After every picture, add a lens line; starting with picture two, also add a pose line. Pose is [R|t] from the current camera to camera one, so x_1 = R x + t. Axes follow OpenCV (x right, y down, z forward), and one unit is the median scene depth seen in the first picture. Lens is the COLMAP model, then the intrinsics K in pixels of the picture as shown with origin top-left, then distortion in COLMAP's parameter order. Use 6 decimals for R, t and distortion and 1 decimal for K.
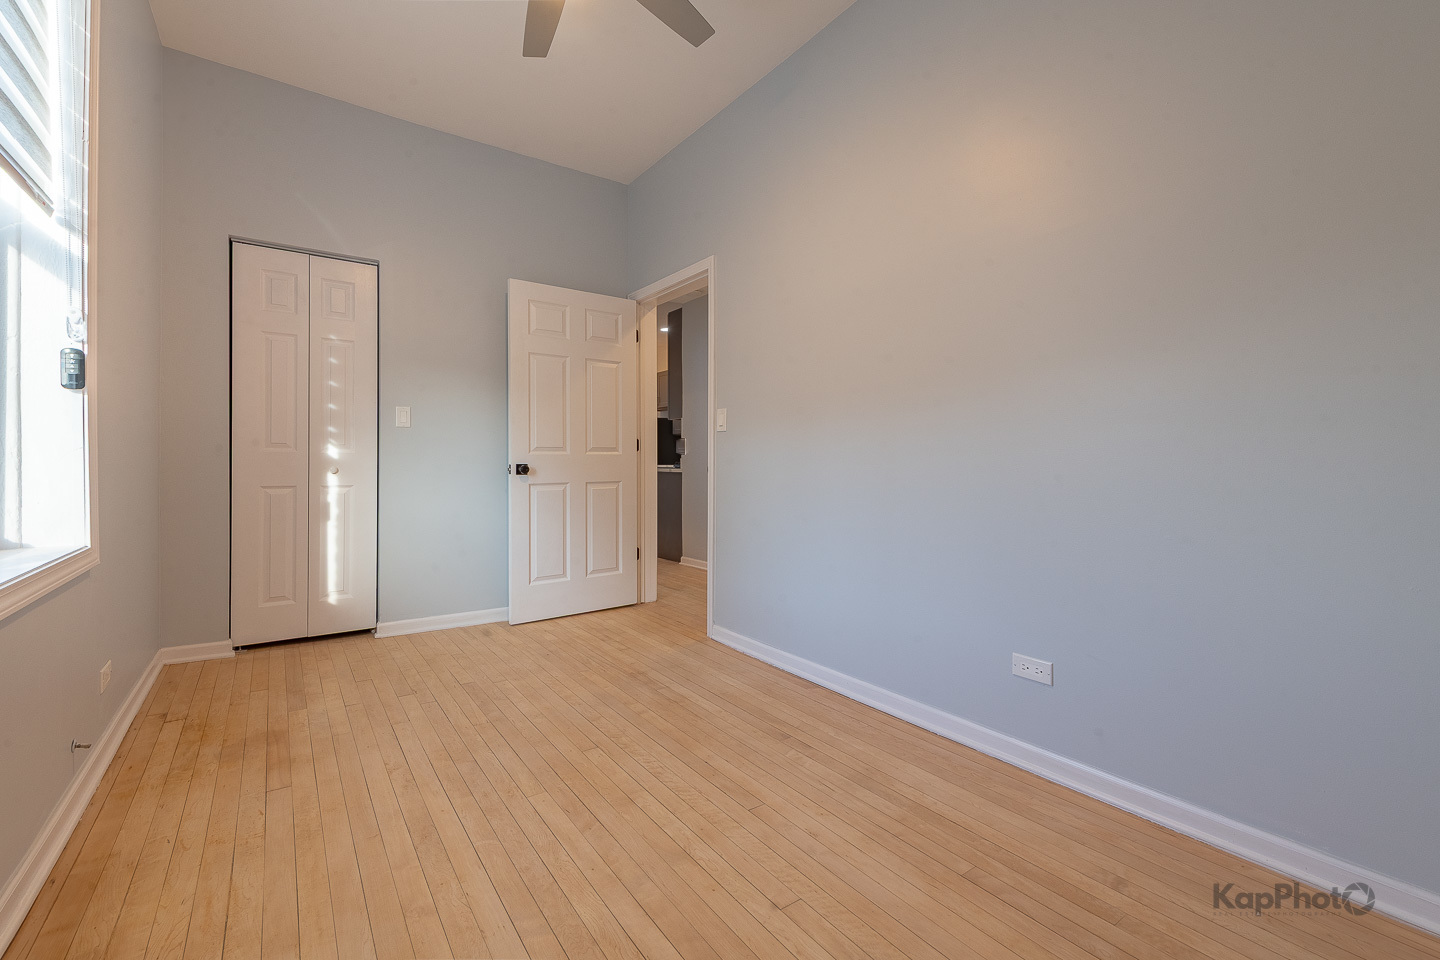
lens RADIAL K [[573.6, 0, 720.0], [0, 573.6, 480.0], [0, 0, 1]] dist [0.015340, -0.004461]
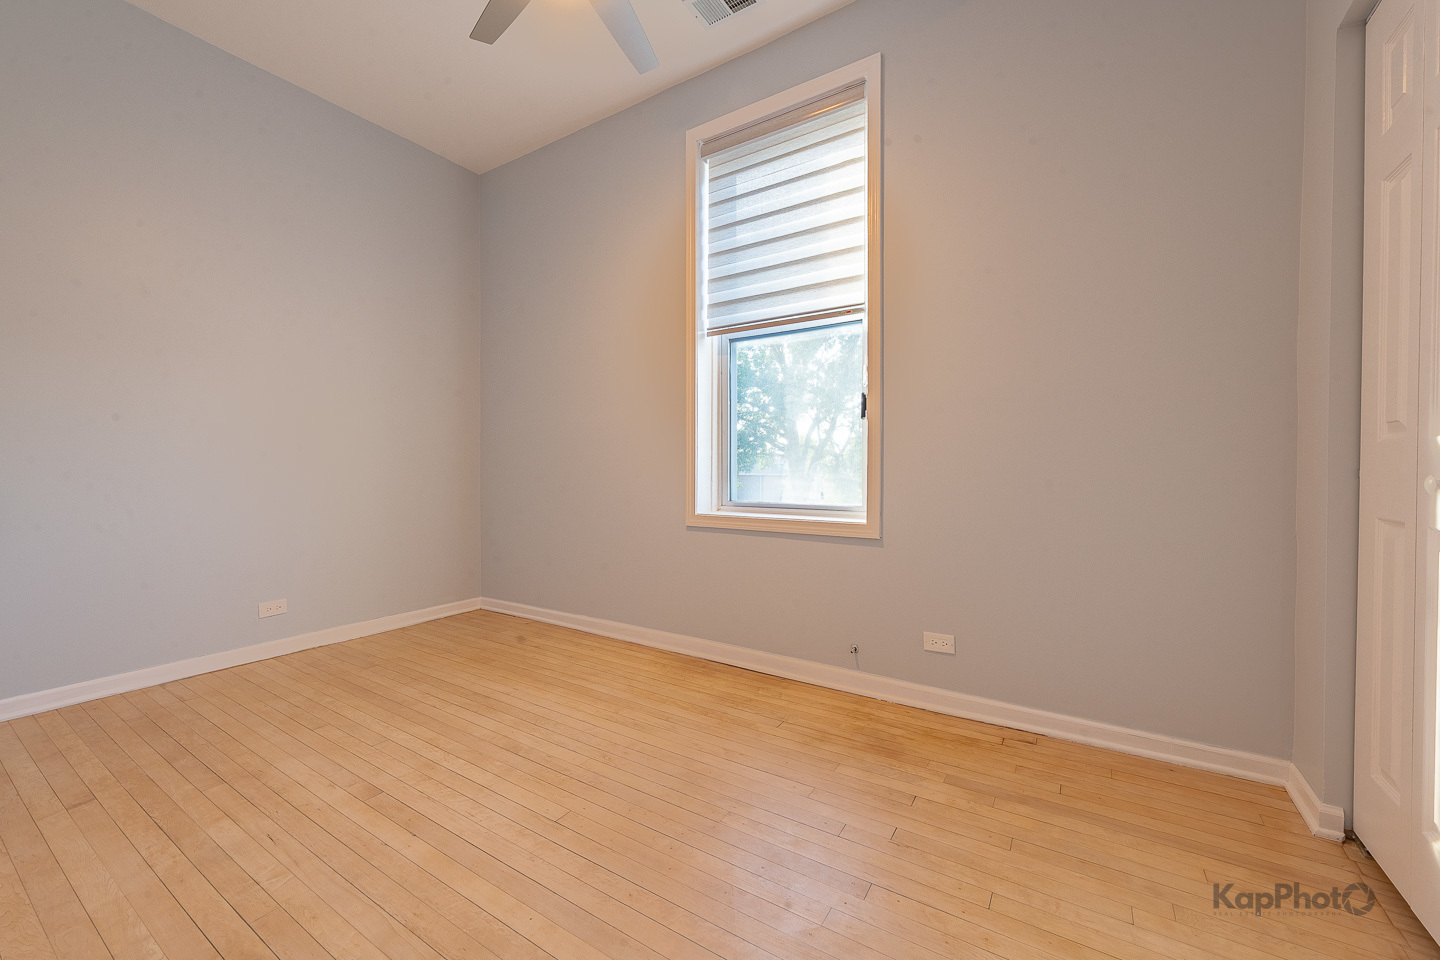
lens RADIAL K [[573.6, 0, 720.0], [0, 573.6, 480.0], [0, 0, 1]] dist [0.015340, -0.004461]
pose [[-0.941893, 0.004433, -0.335883, -0.169104], [-0.012431, 0.998768, 0.048039, -0.085825], [0.335682, 0.049423, -0.940678, 1.987583]]
